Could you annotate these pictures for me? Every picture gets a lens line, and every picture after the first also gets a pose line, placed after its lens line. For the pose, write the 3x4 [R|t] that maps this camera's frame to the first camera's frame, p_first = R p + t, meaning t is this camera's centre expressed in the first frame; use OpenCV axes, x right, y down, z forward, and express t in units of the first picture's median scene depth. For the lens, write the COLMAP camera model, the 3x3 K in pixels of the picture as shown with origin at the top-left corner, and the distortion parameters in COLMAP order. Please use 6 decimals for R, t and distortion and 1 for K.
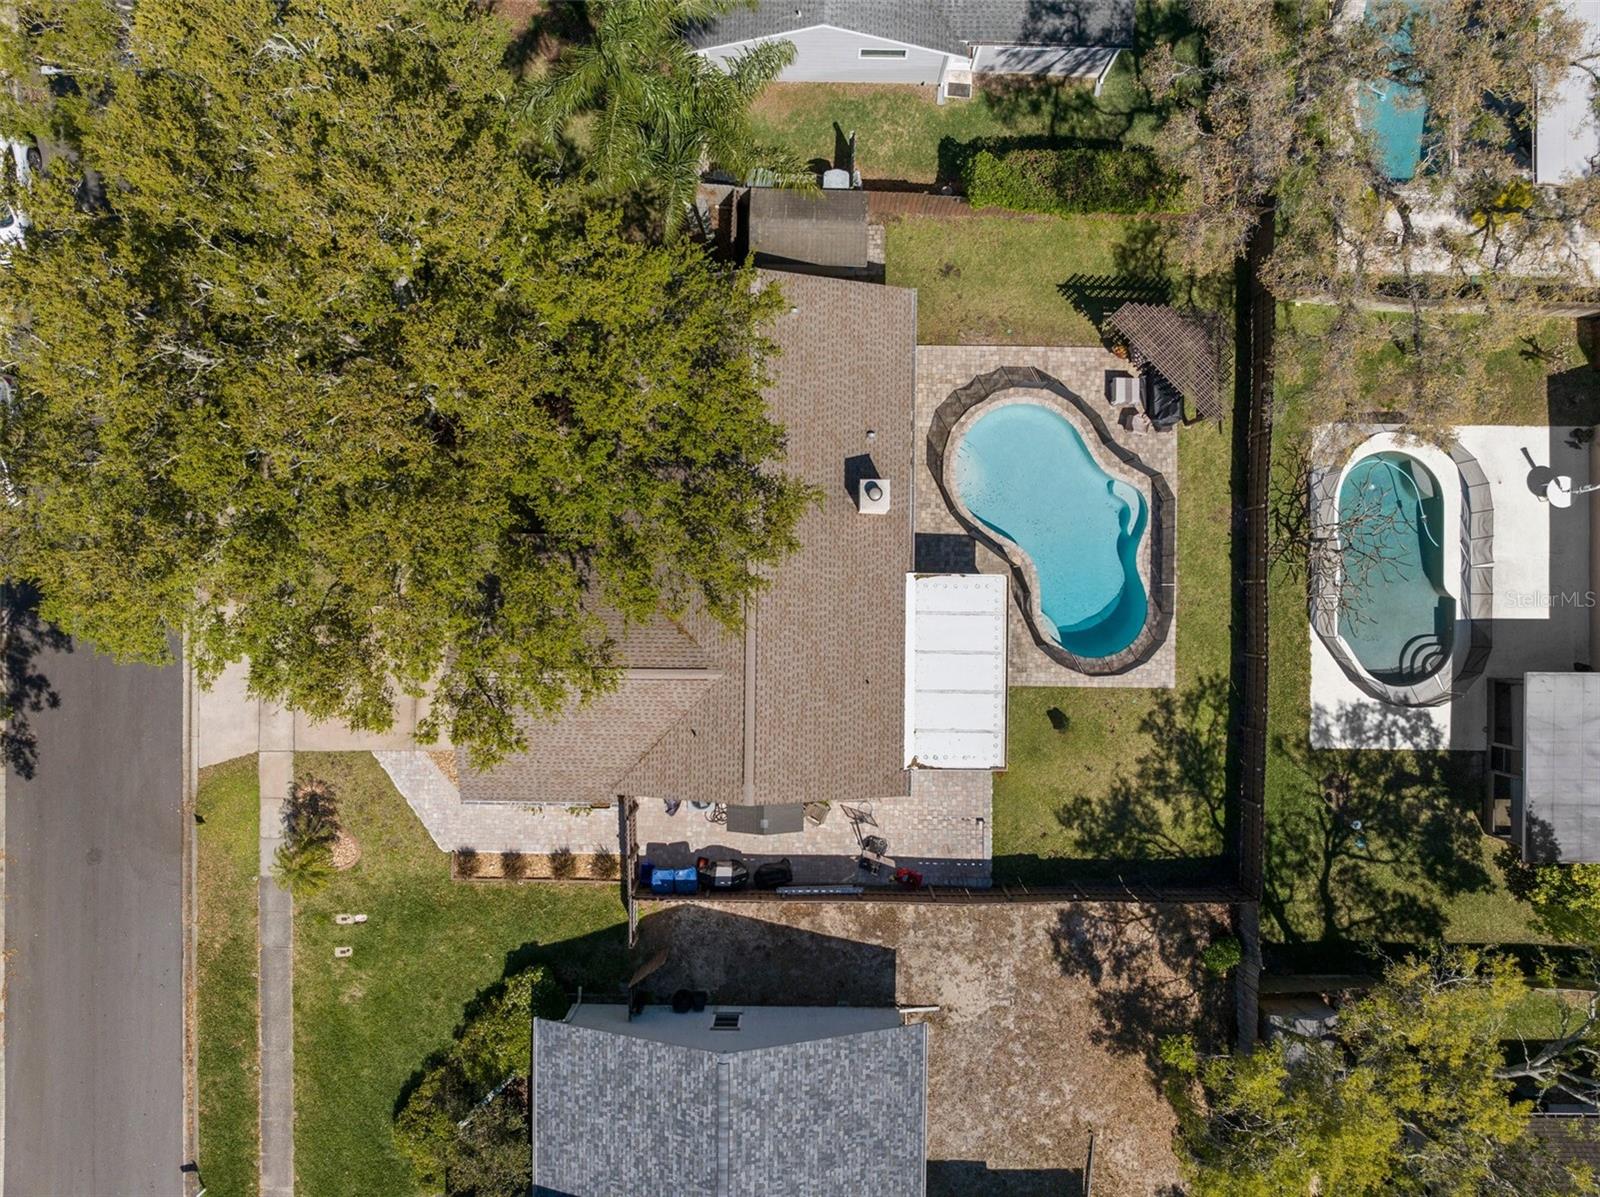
lens RADIAL K [[1119.9, 0, 797.5], [0, 1119.9, 552.4], [0, 0, 1]] dist [-0.034587, -0.000315]
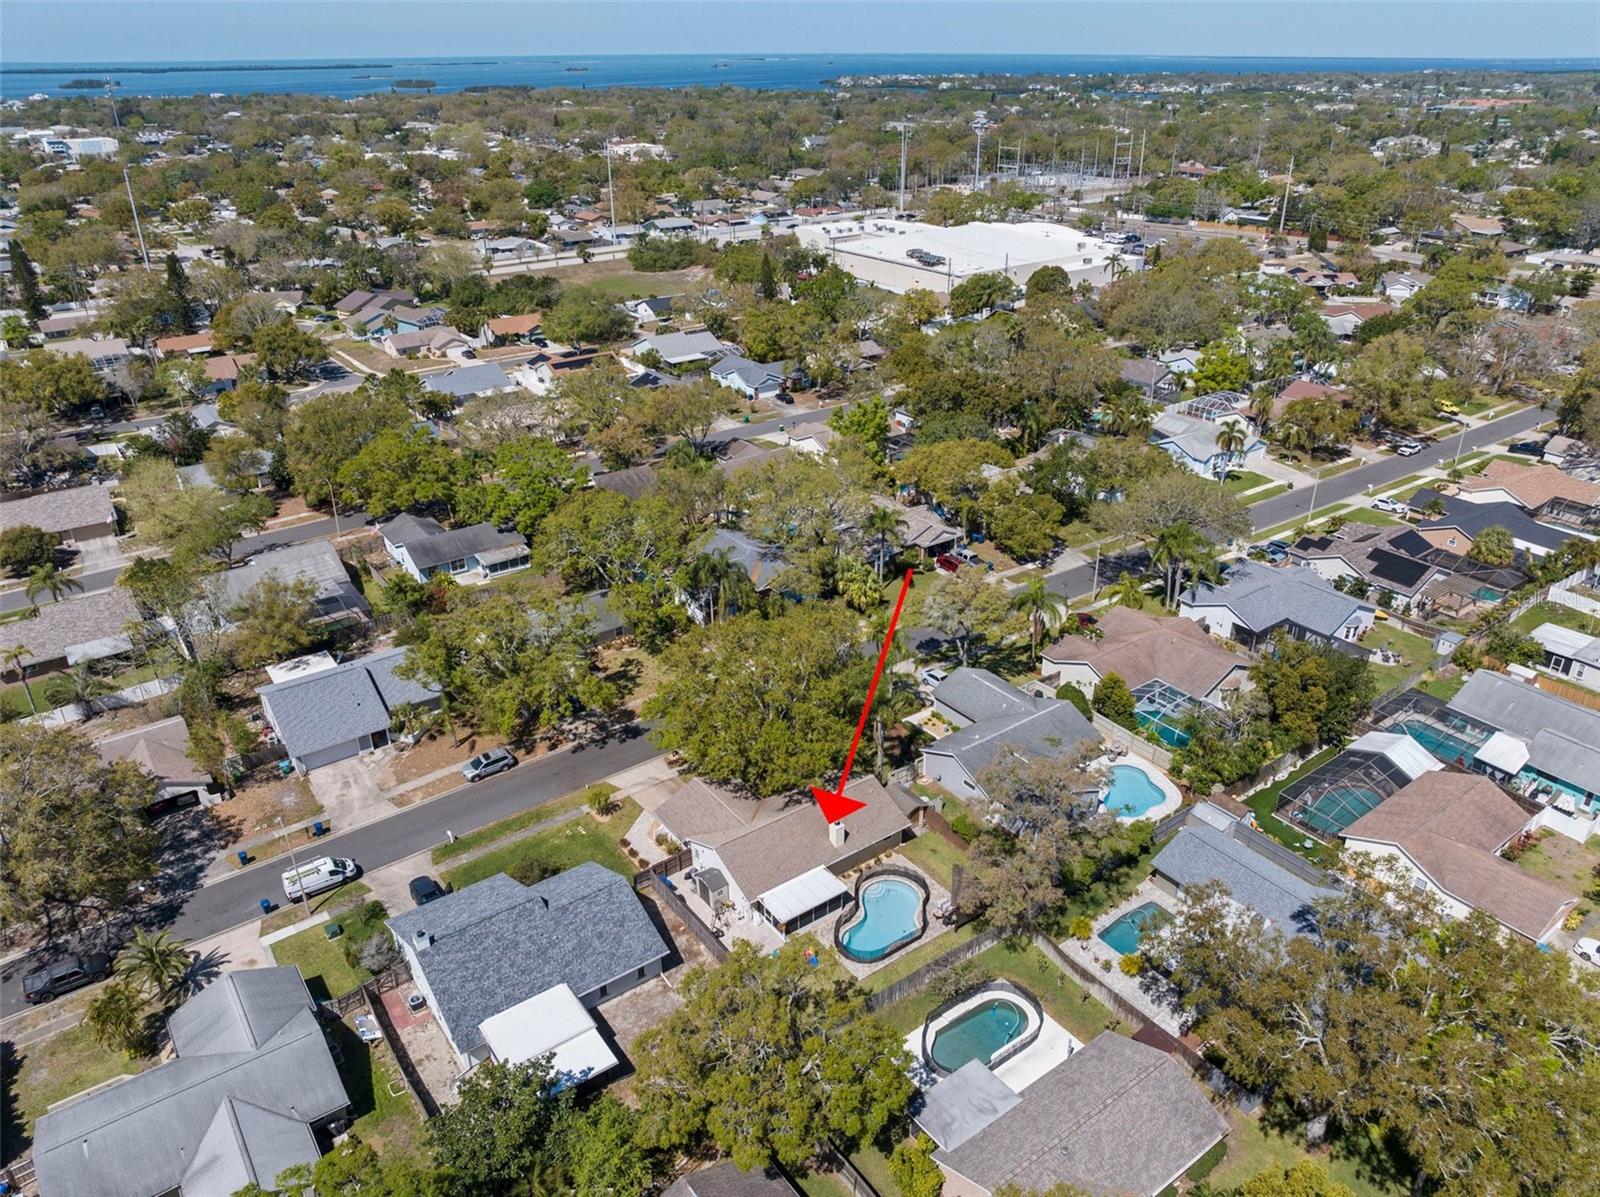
lens RADIAL K [[1107.3, 0, 825.8], [0, 1107.3, 600.4], [0, 0, 1]] dist [-0.051132, 0.027235]
pose [[0.614071, 0.349146, -0.707824, 1.519934], [-0.789128, 0.287464, -0.542809, 1.095149], [0.013954, 0.891887, 0.452044, -0.588851]]
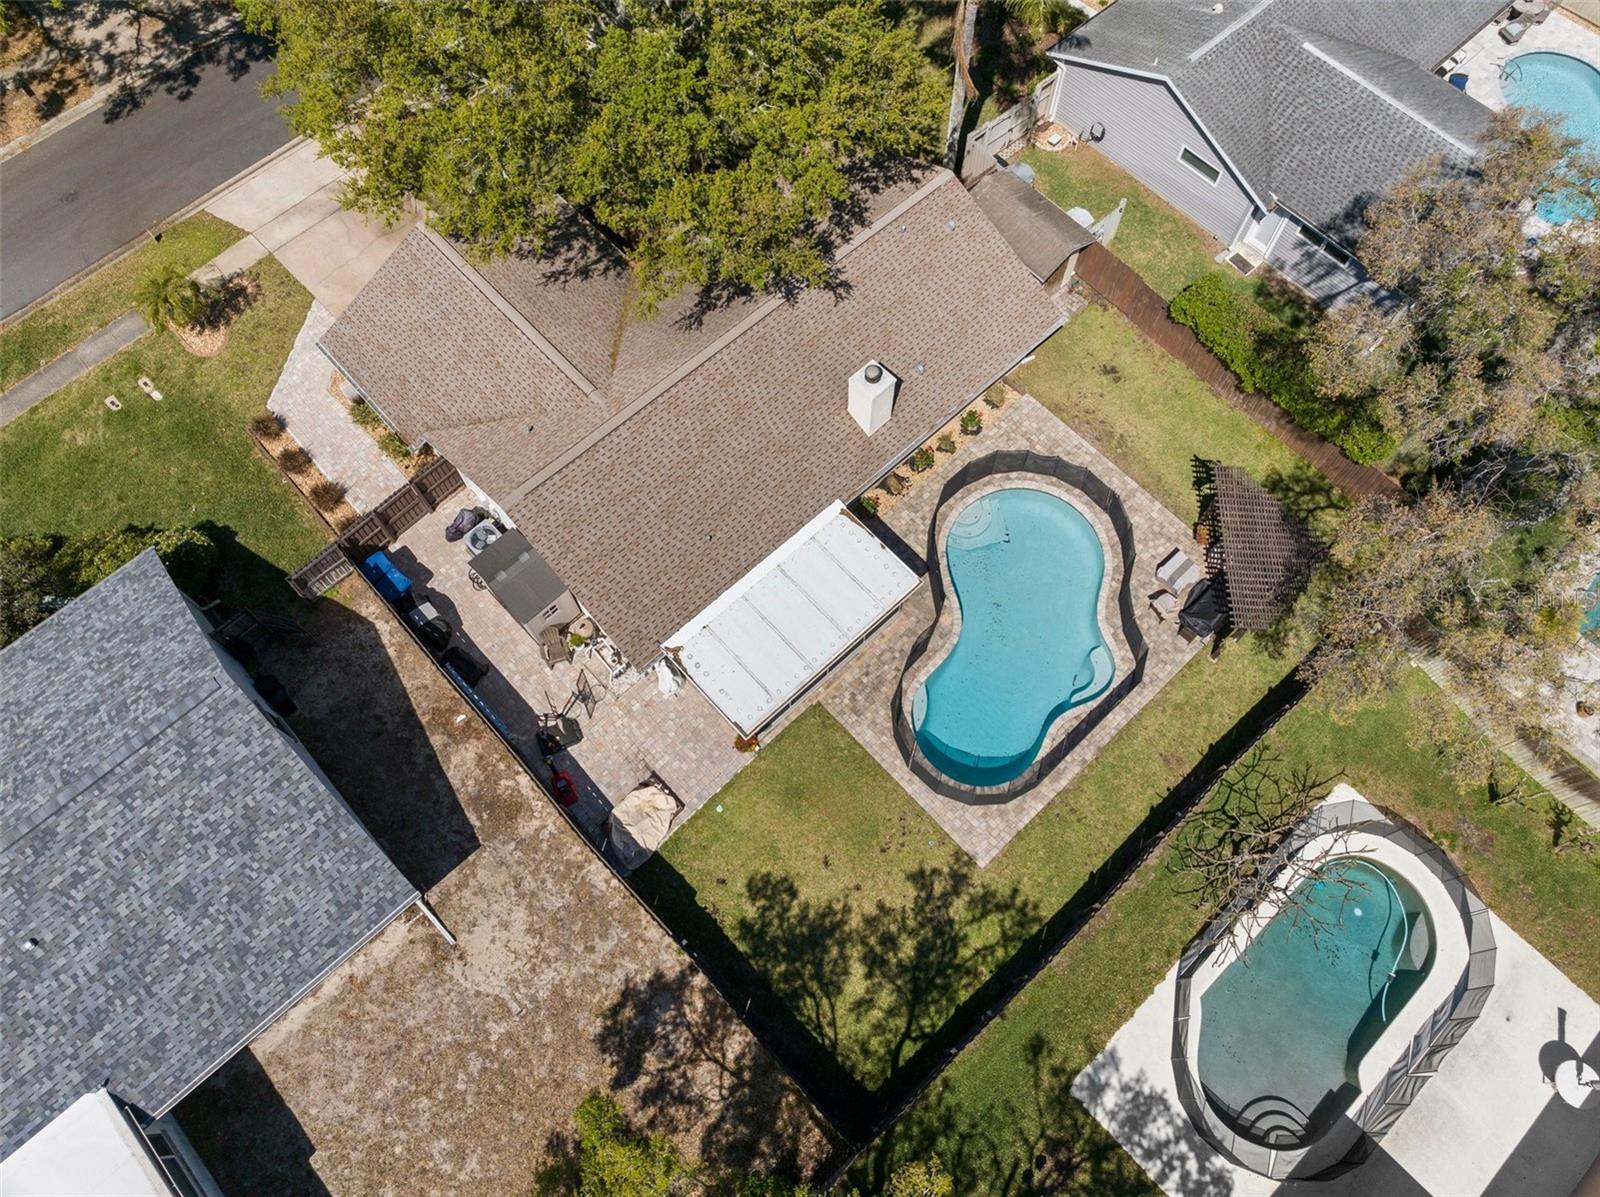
lens RADIAL K [[1107.3, 0, 825.8], [0, 1107.3, 600.4], [0, 0, 1]] dist [-0.051132, 0.027235]
pose [[0.695670, 0.660106, -0.283378, 0.354729], [-0.718302, 0.644281, -0.262572, 0.275253], [0.009250, 0.386214, 0.922363, 0.239396]]
